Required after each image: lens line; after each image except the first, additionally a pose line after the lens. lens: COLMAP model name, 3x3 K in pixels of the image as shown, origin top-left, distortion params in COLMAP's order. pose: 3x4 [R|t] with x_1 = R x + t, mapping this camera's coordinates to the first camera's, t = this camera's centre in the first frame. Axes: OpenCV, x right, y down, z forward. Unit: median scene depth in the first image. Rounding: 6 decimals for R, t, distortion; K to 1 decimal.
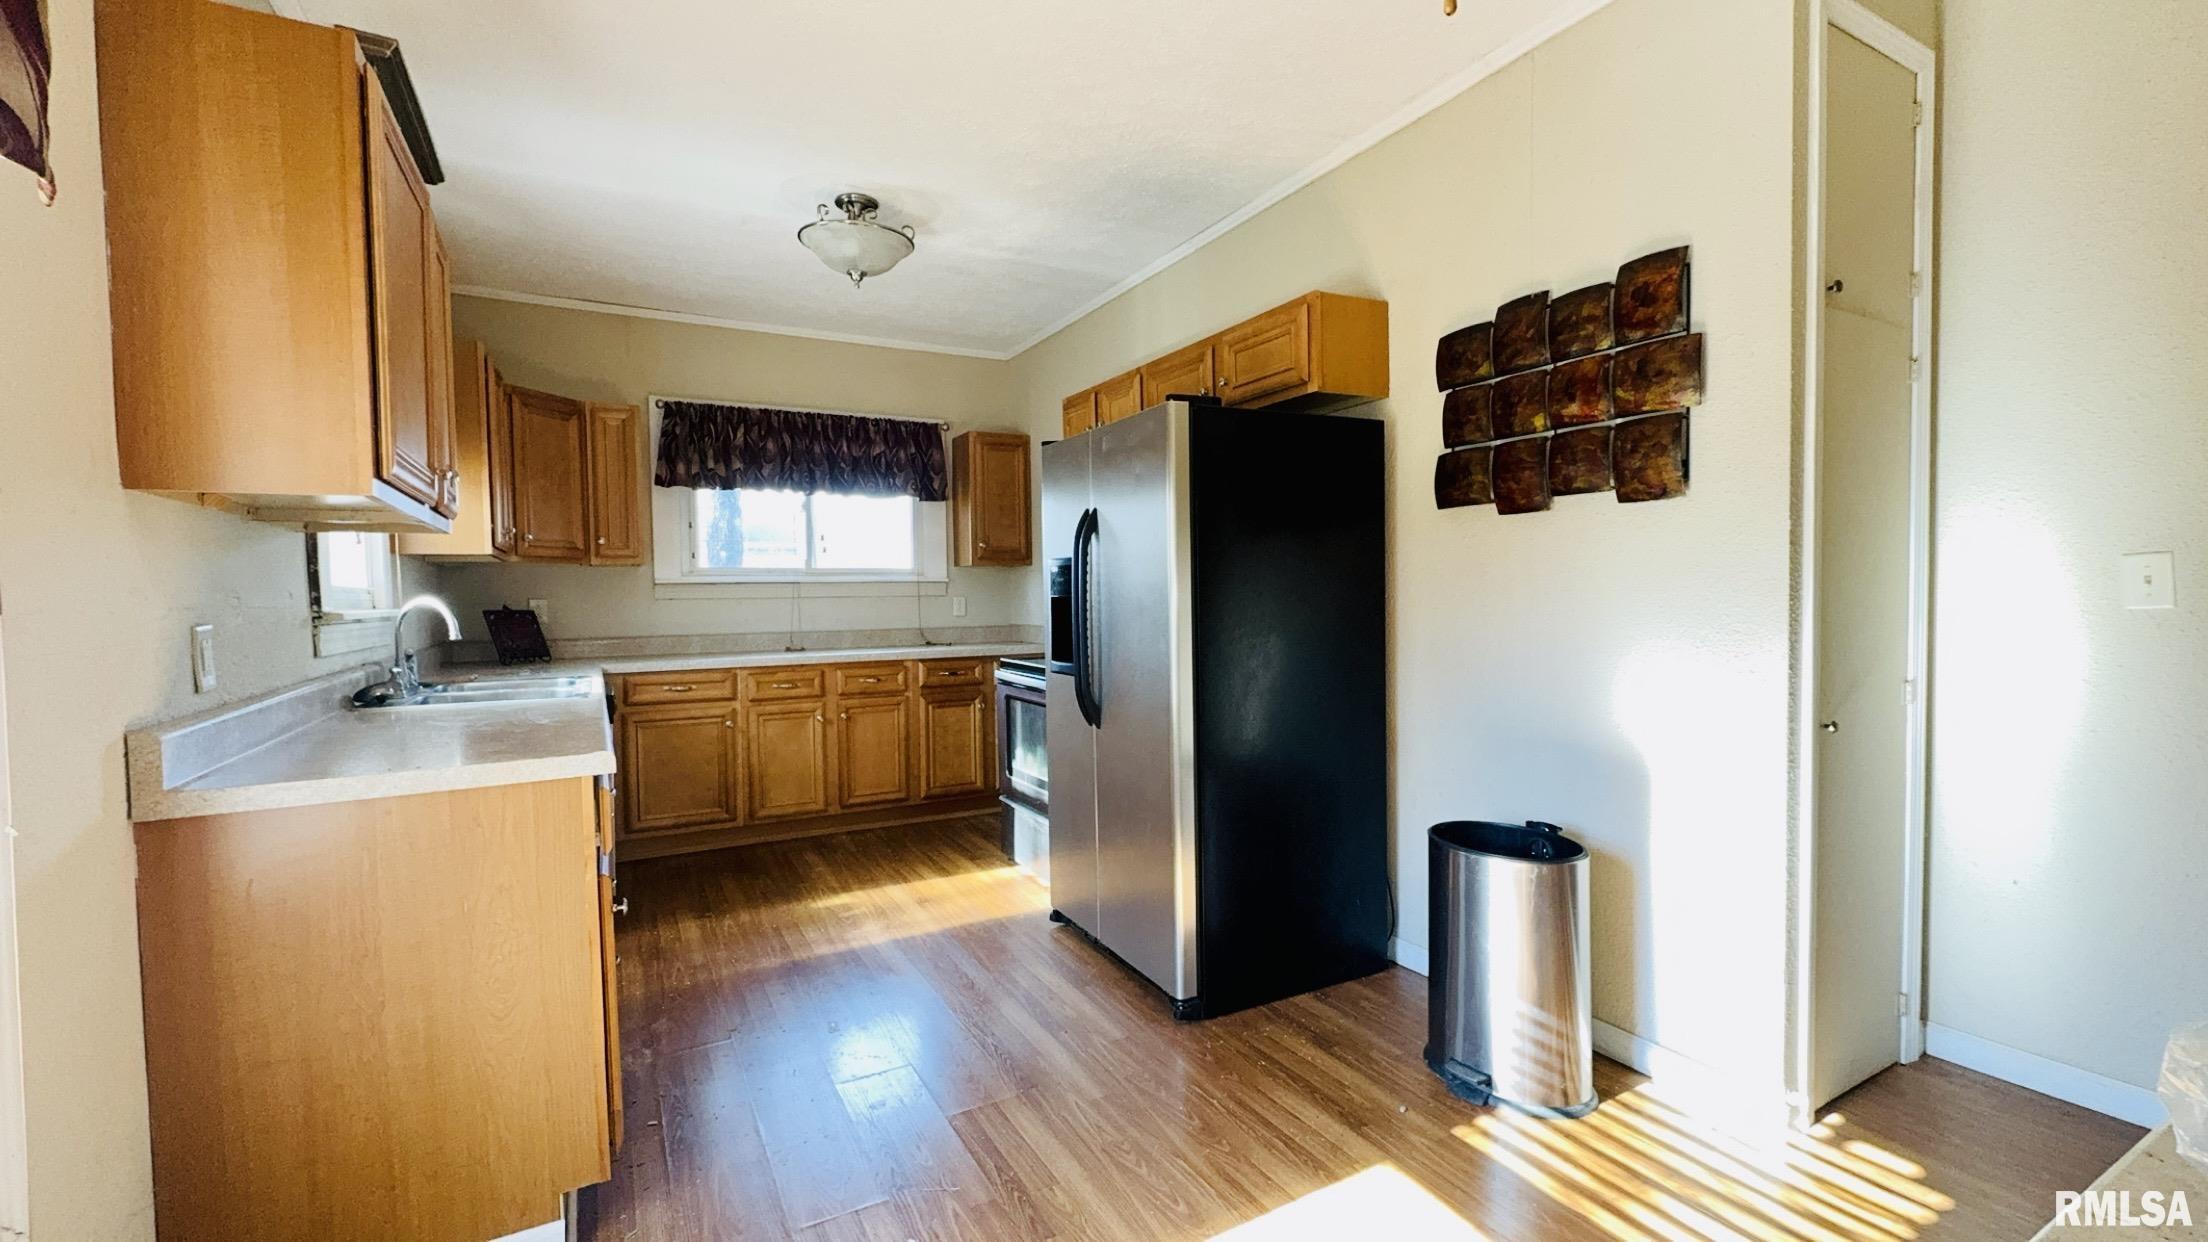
lens RADIAL K [[912.7, 0, 1104.0], [0, 912.7, 621.0], [0, 0, 1]] dist [-0.000427, -0.000173]
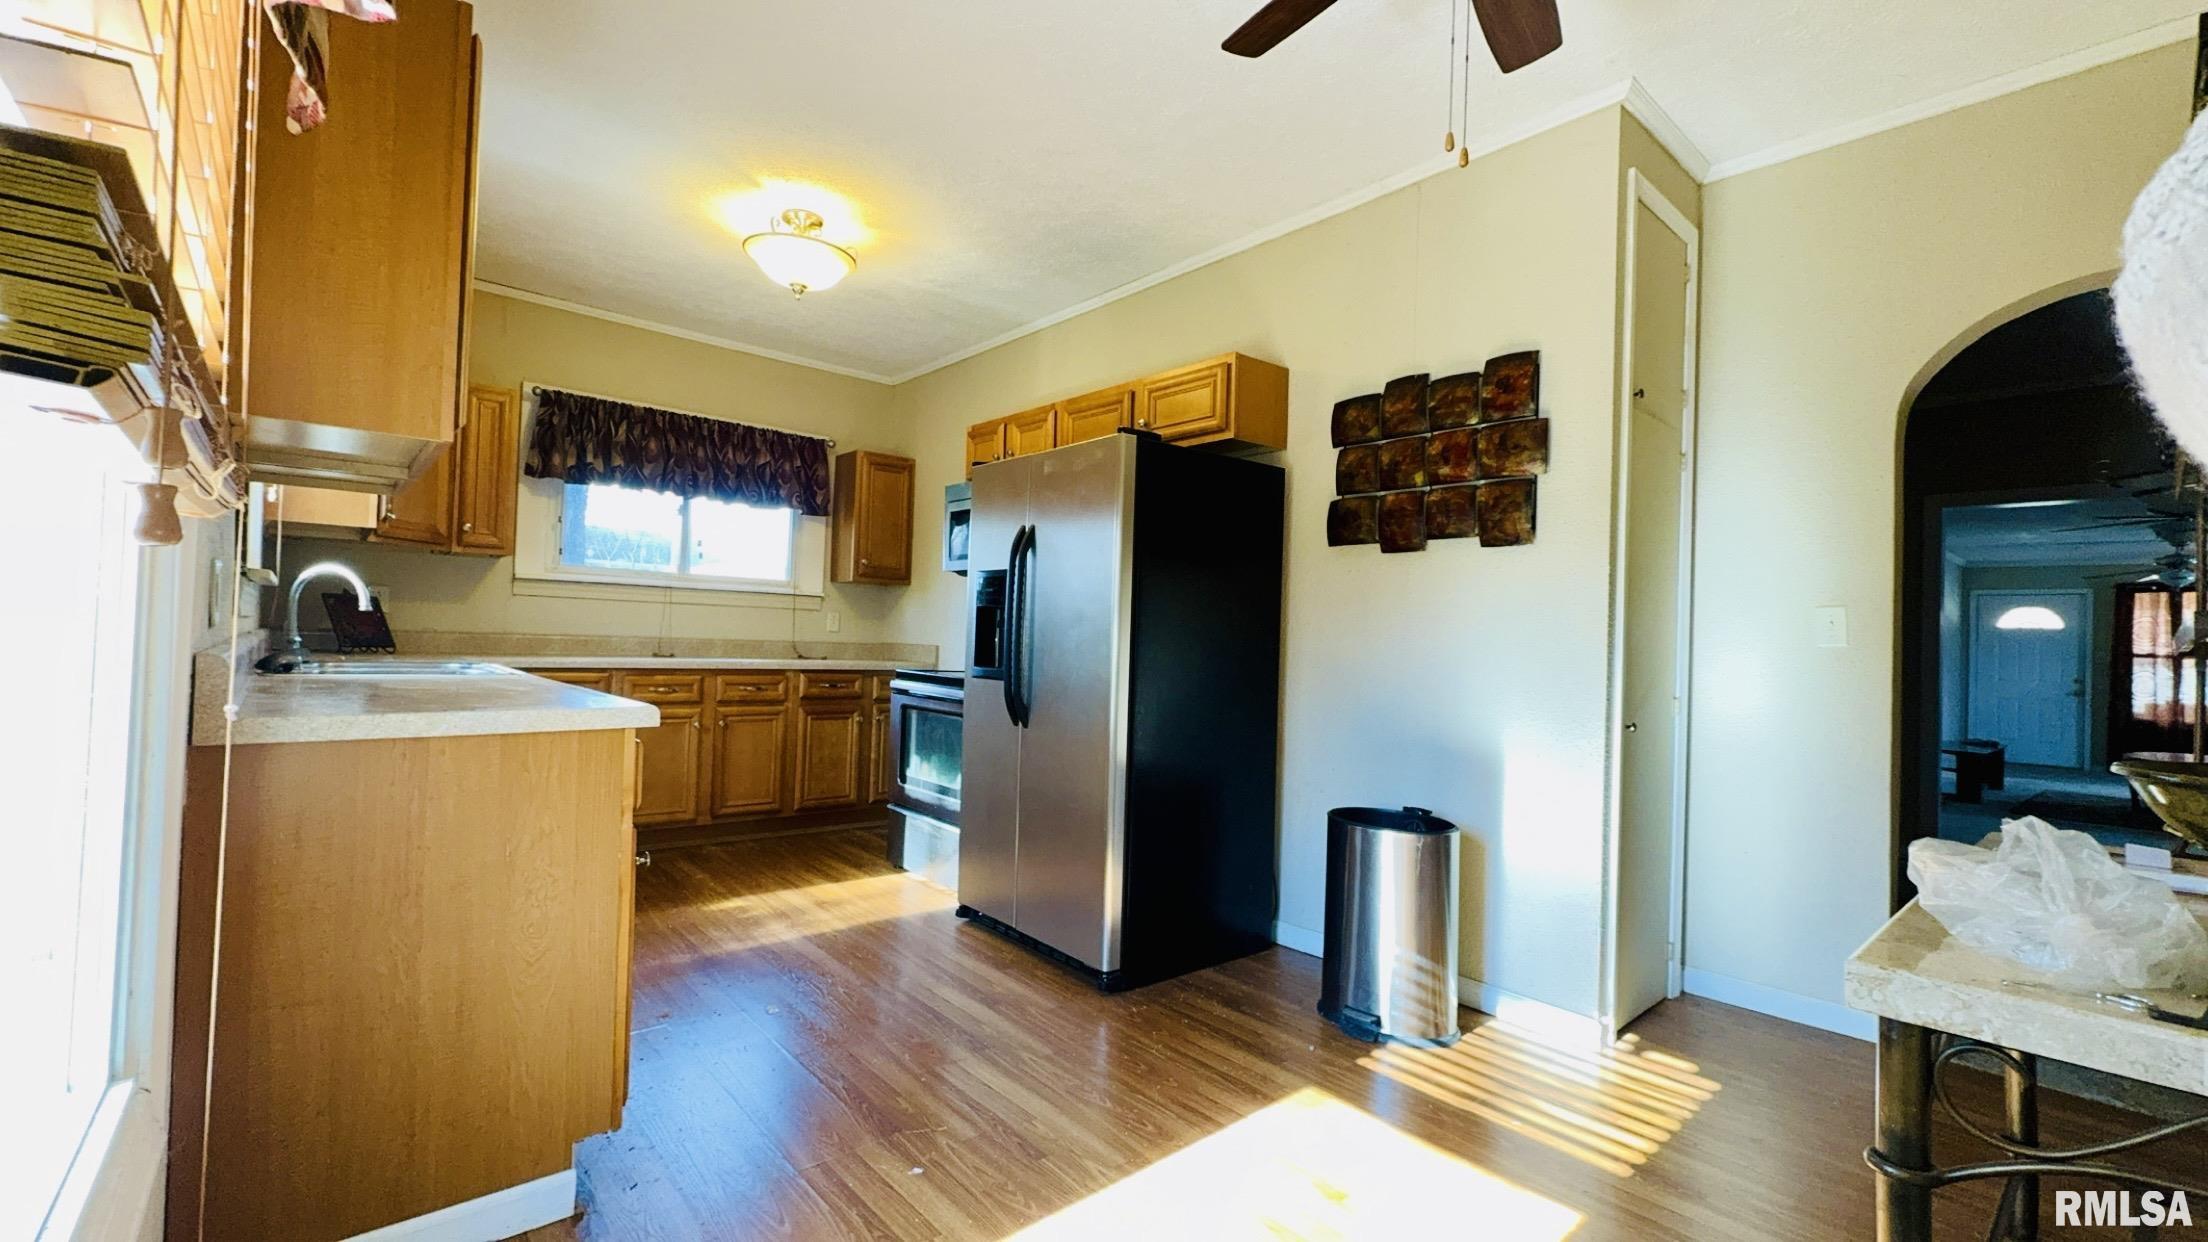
lens RADIAL K [[912.7, 0, 1104.0], [0, 912.7, 621.0], [0, 0, 1]] dist [-0.000427, -0.000173]
pose [[0.976089, 0.052158, 0.211022, -0.147640], [-0.041676, 0.997680, -0.053824, 0.045062], [-0.213340, 0.043742, 0.975998, -0.076785]]
